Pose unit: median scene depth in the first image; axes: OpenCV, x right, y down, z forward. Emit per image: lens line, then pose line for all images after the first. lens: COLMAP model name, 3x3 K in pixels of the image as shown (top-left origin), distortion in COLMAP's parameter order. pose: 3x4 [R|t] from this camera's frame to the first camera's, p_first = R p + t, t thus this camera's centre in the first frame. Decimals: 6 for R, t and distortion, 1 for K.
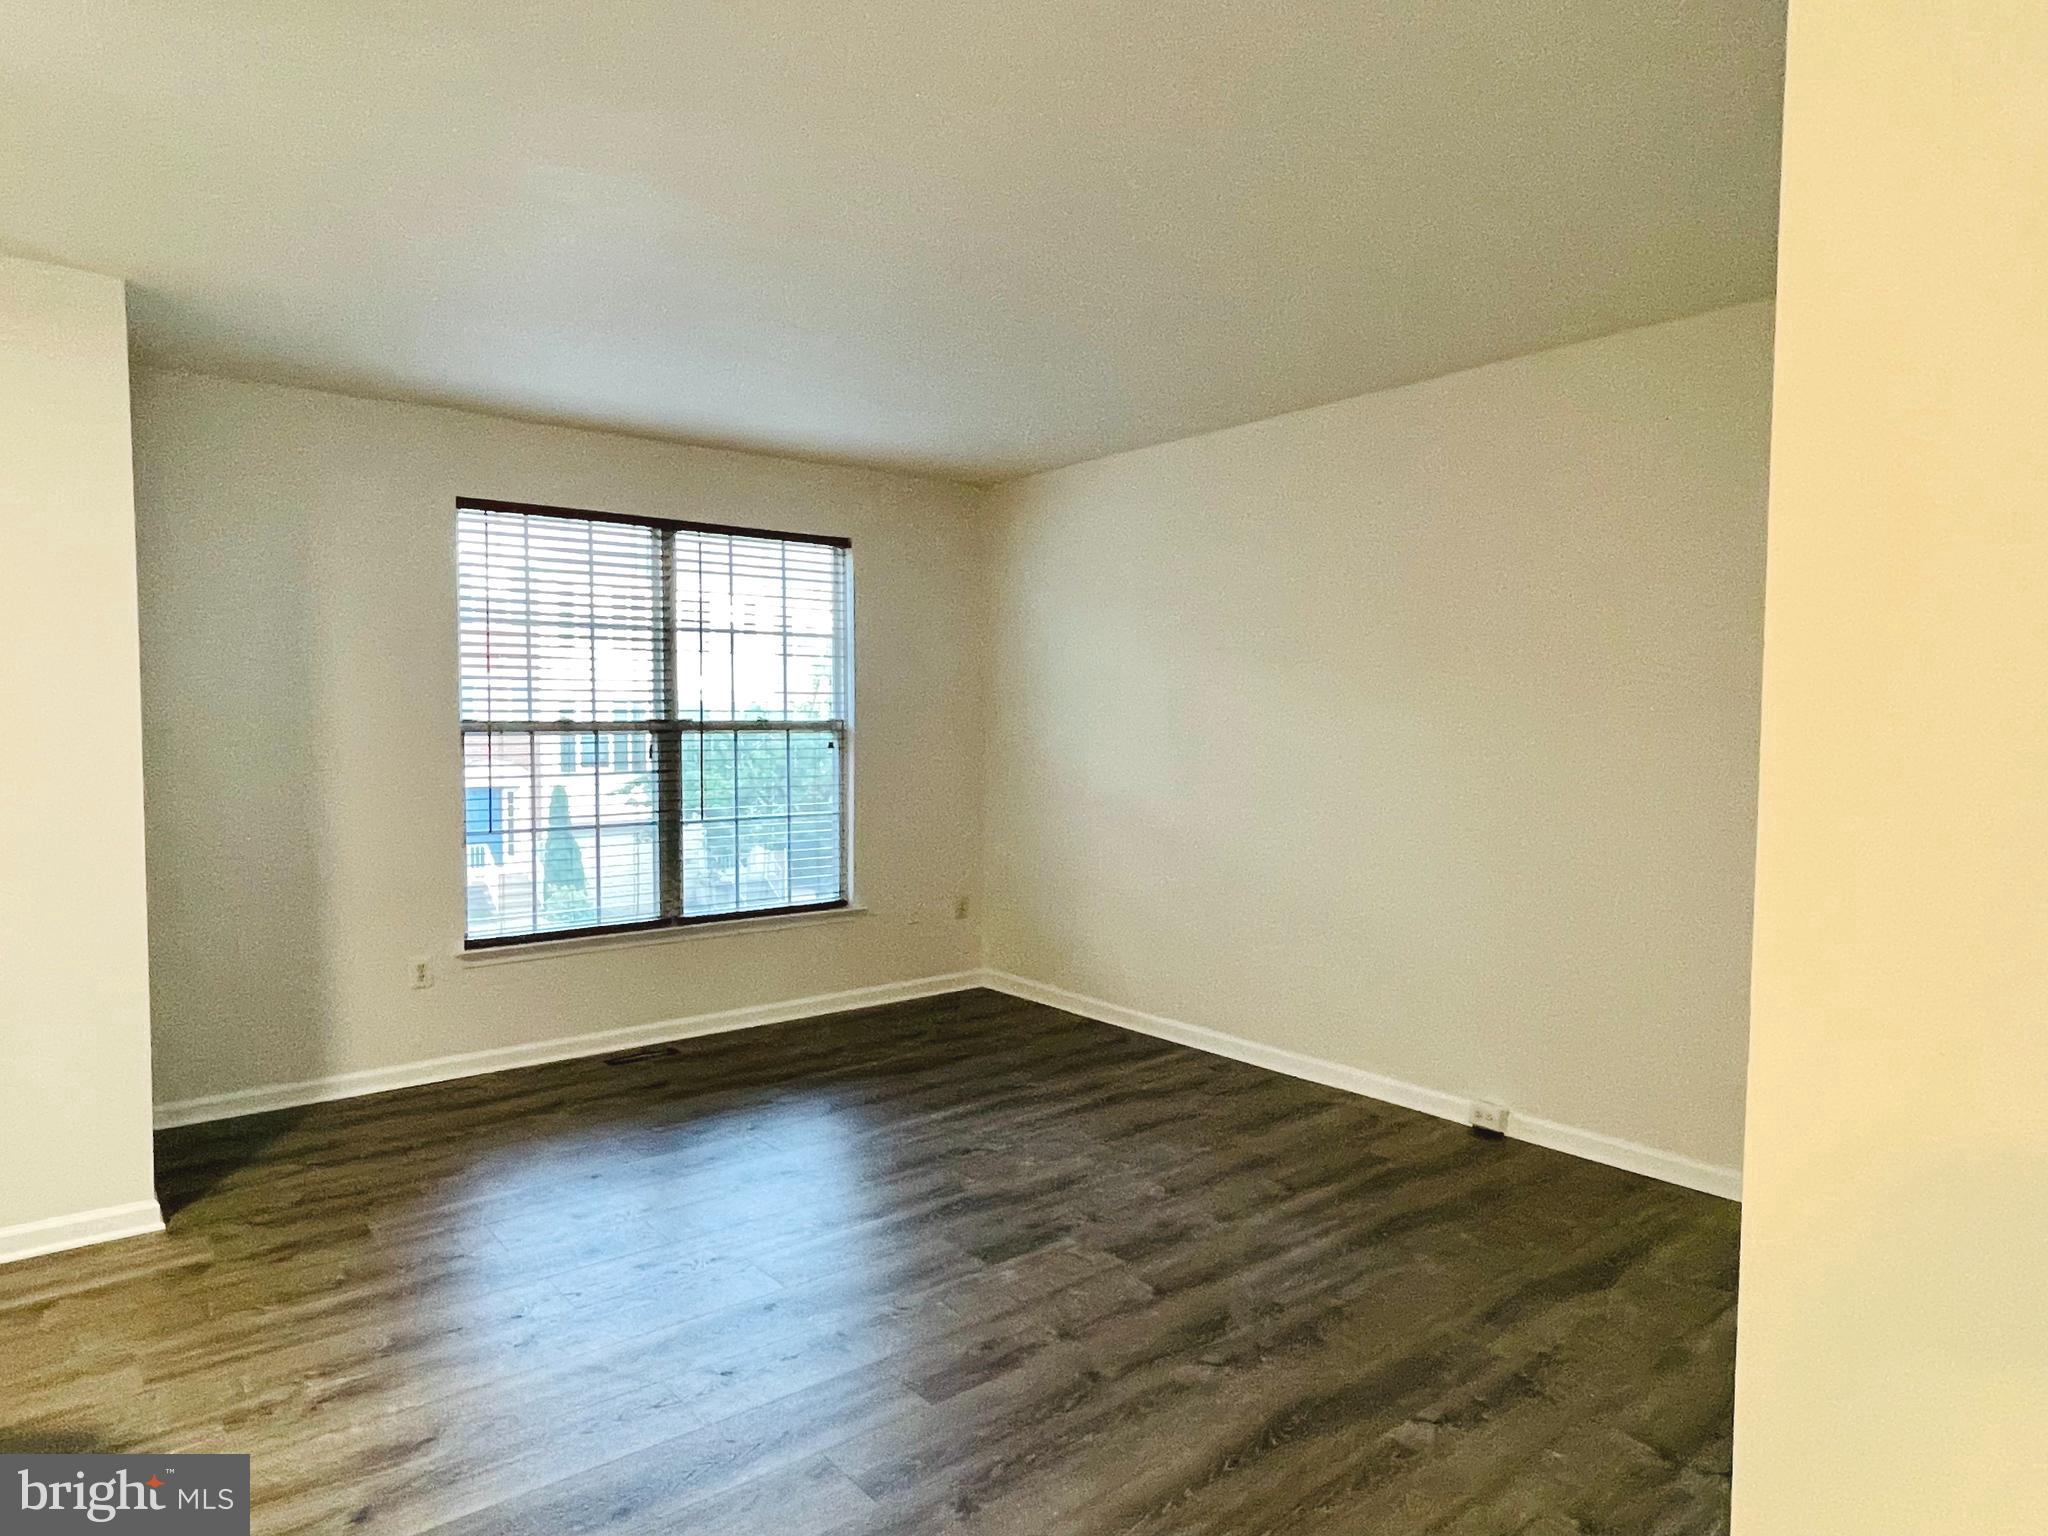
lens RADIAL K [[1235.3, 0, 1026.6], [0, 1235.3, 780.8], [0, 0, 1]] dist [-0.003403, -0.004106]
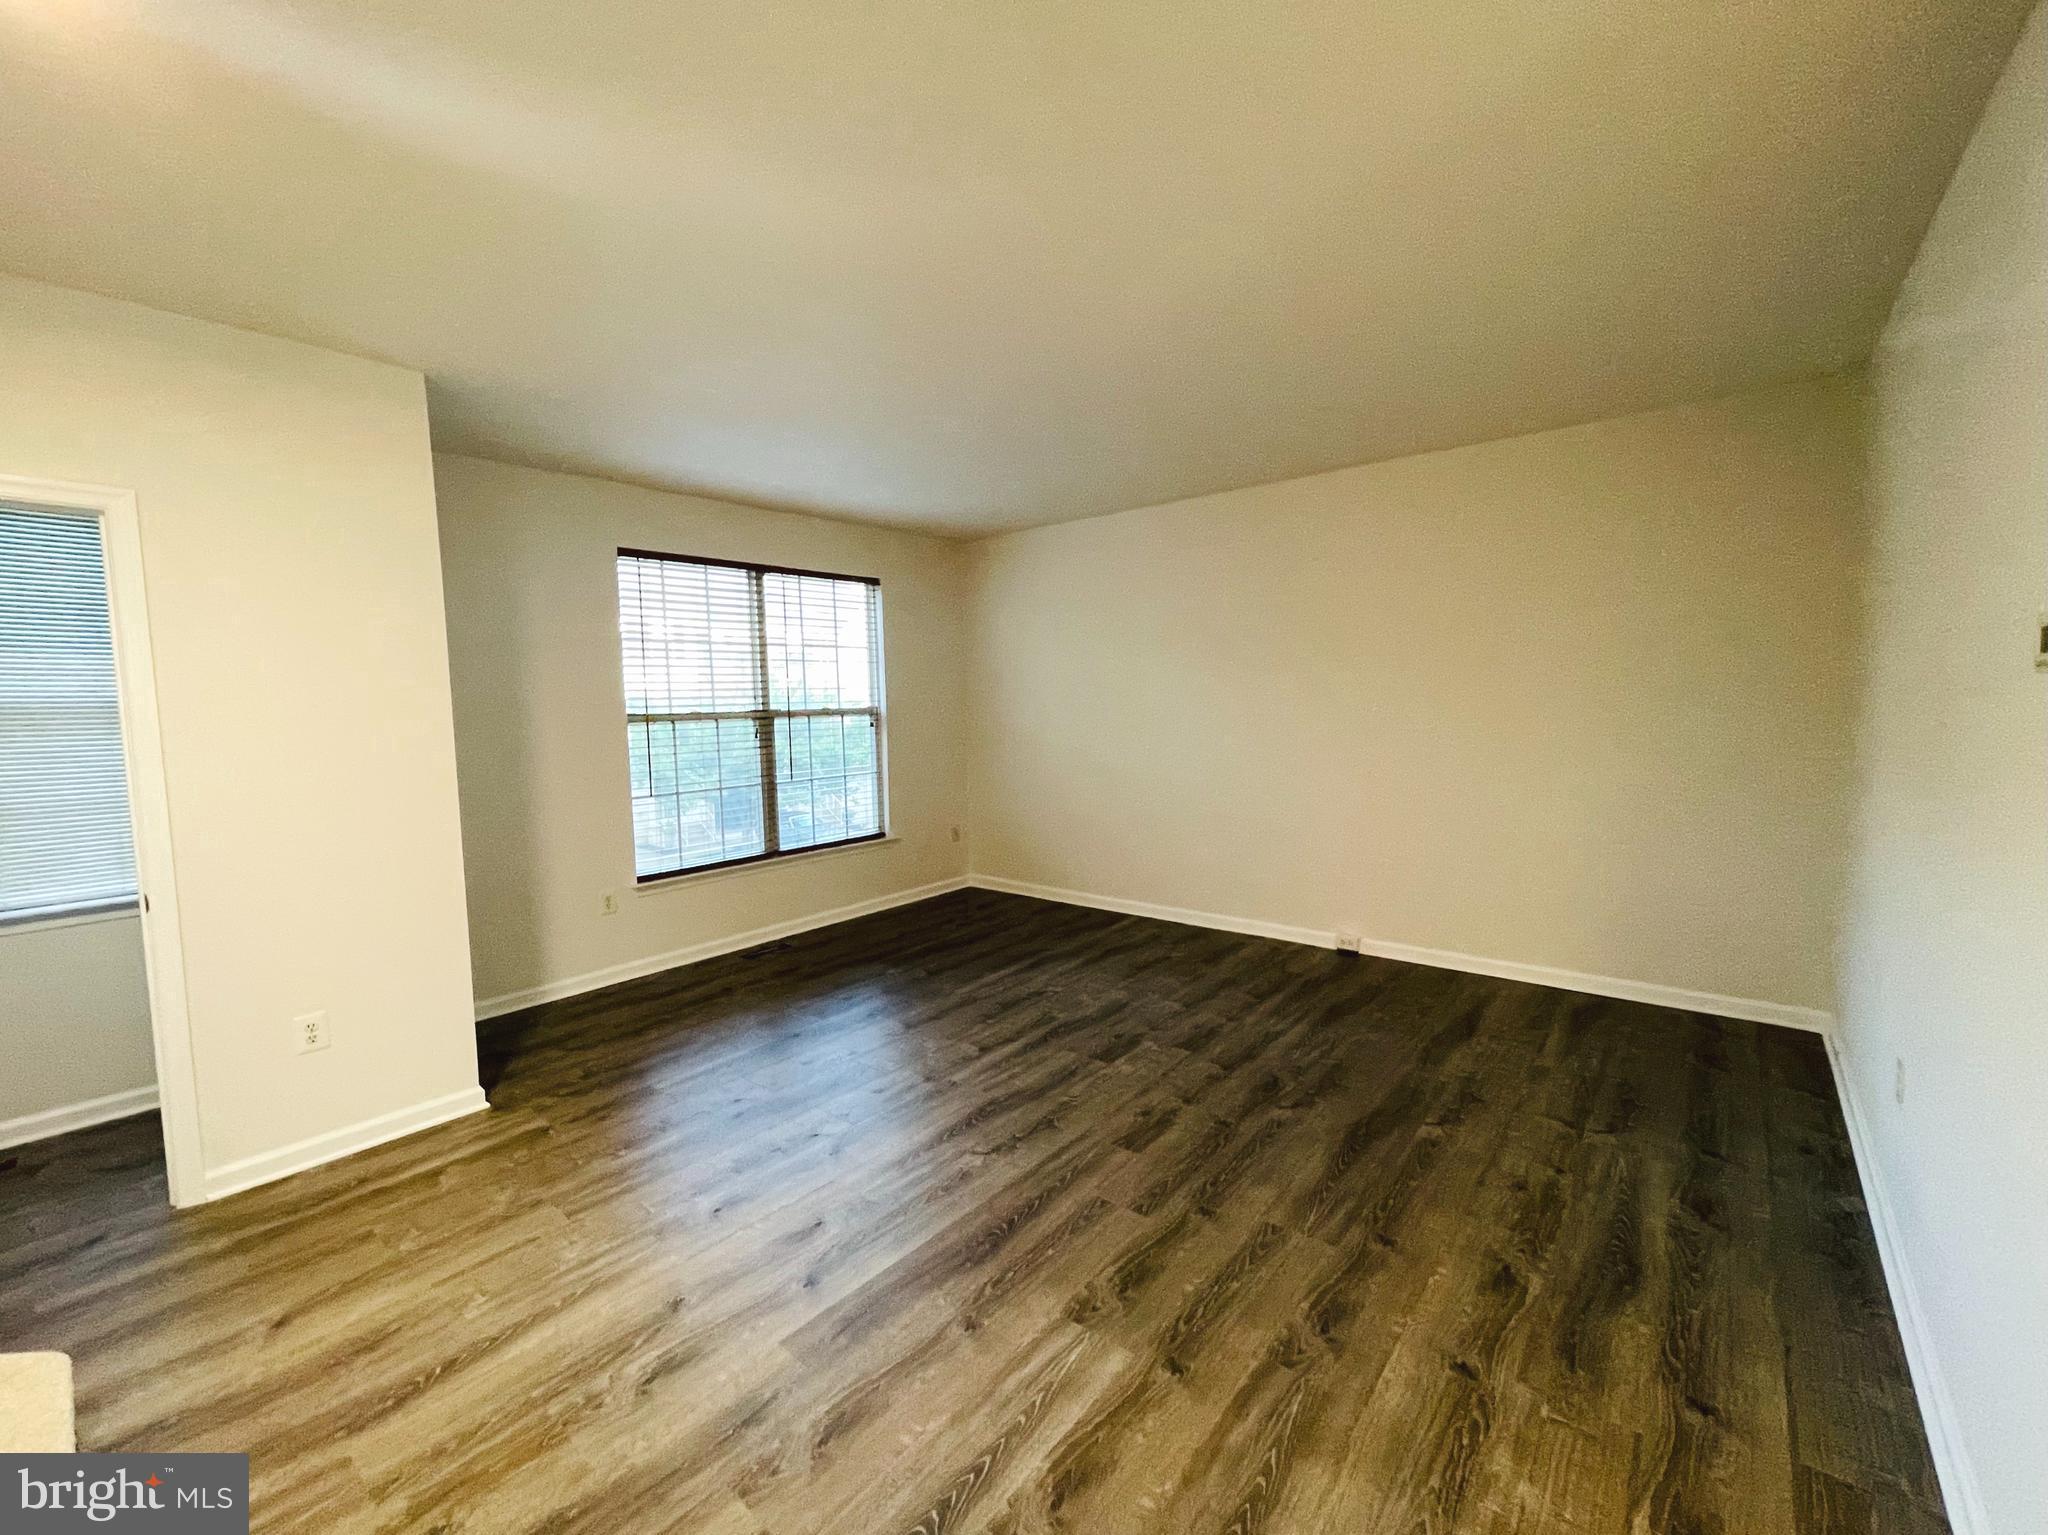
lens RADIAL K [[847.0, 0, 1015.6], [0, 847.0, 767.0], [0, 0, 1]] dist [-0.006426, -0.000459]
pose [[0.980656, -0.042300, 0.191116, -0.219258], [0.037520, 0.998888, 0.028561, -0.001949], [-0.192111, -0.020837, 0.981152, 0.011952]]
